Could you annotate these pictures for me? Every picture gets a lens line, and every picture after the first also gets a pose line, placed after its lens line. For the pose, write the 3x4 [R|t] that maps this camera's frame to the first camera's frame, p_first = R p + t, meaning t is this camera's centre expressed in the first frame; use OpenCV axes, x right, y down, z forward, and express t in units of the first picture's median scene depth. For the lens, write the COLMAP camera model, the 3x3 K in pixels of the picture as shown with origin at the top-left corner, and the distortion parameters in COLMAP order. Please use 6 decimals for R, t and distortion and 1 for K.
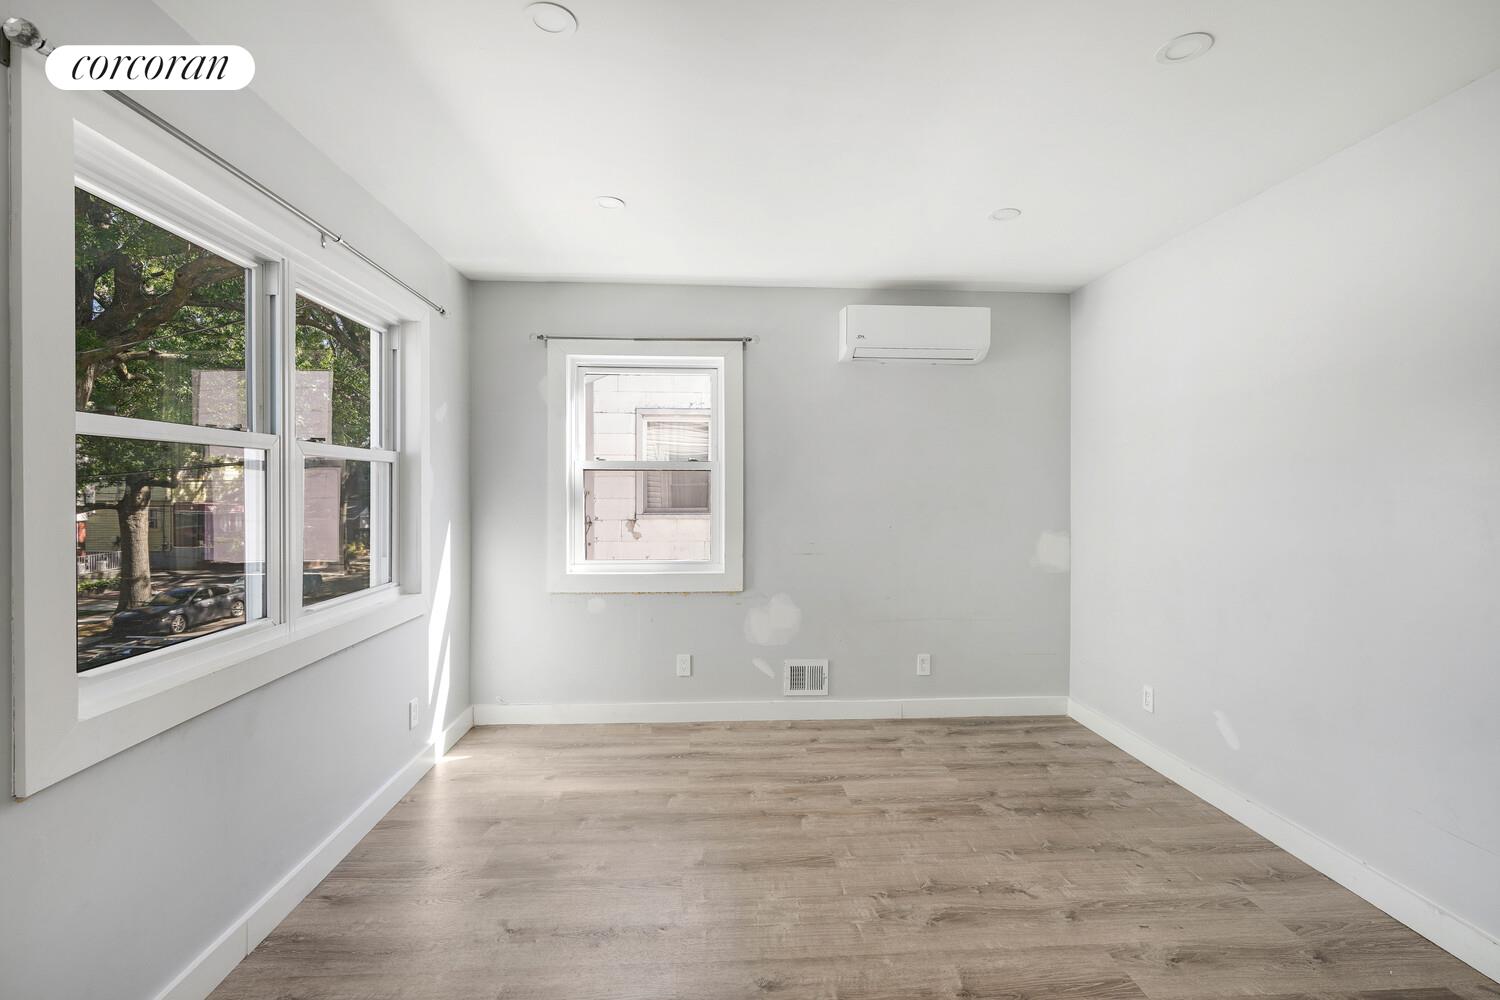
lens RADIAL K [[690.7, 0, 750.5], [0, 690.7, 491.7], [0, 0, 1]] dist [-0.001530, -0.000388]
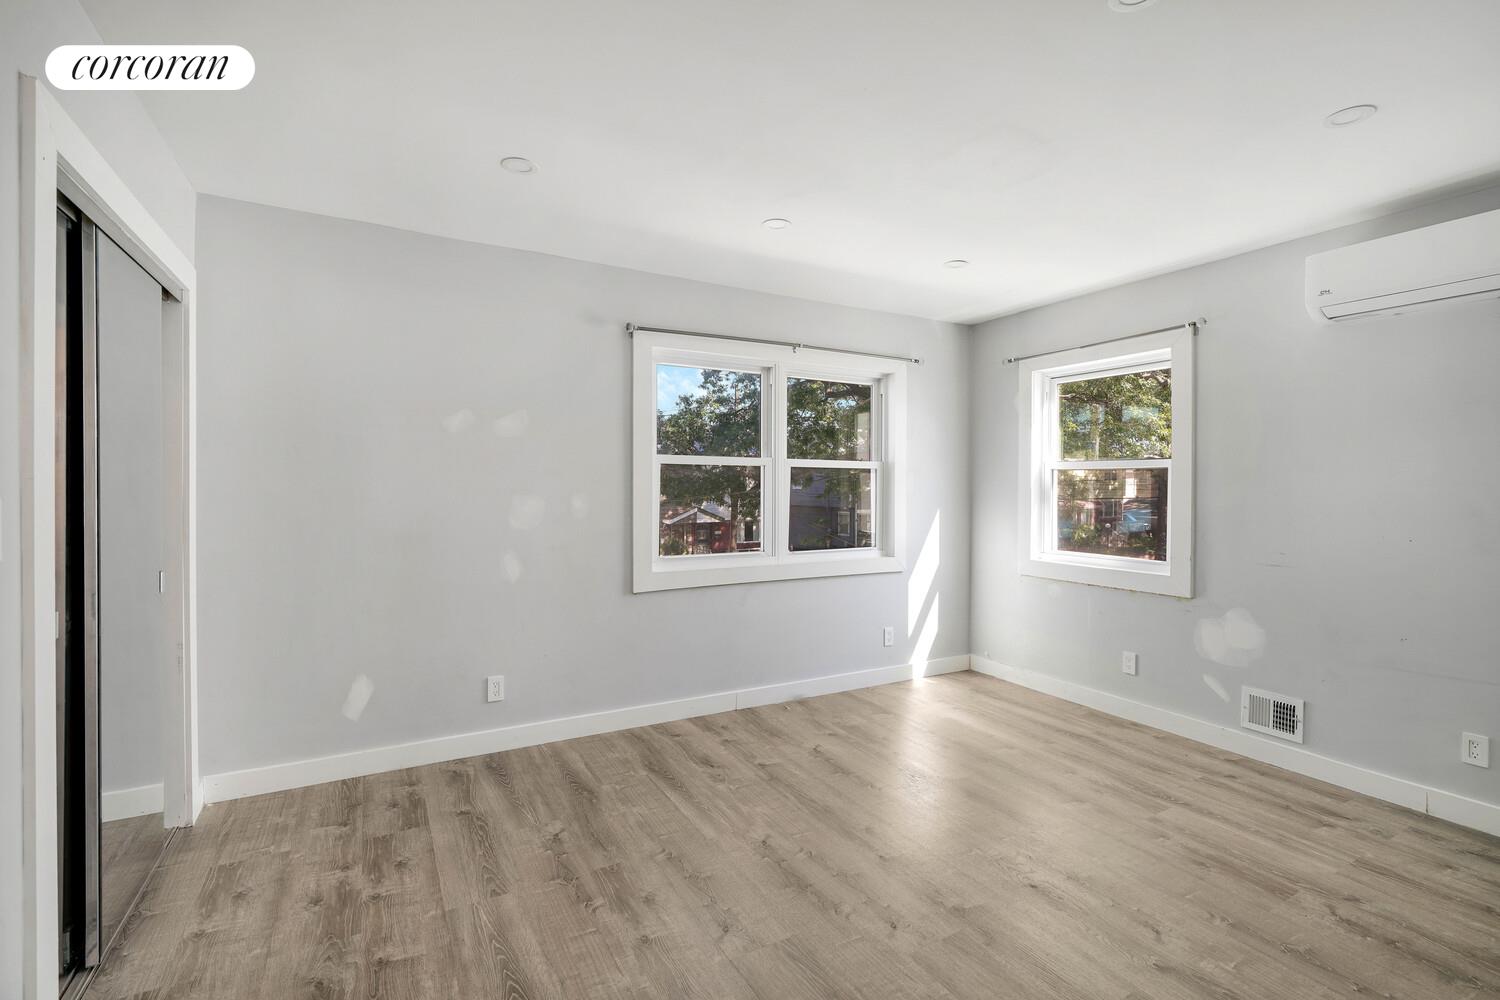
lens RADIAL K [[690.7, 0, 749.7], [0, 690.7, 487.6], [0, 0, 1]] dist [-0.001530, -0.000388]
pose [[0.414301, 0.001896, -0.910138, 0.619589], [-0.007859, 0.999968, -0.001494, 0.003530], [0.910106, 0.007772, 0.414303, 0.087813]]
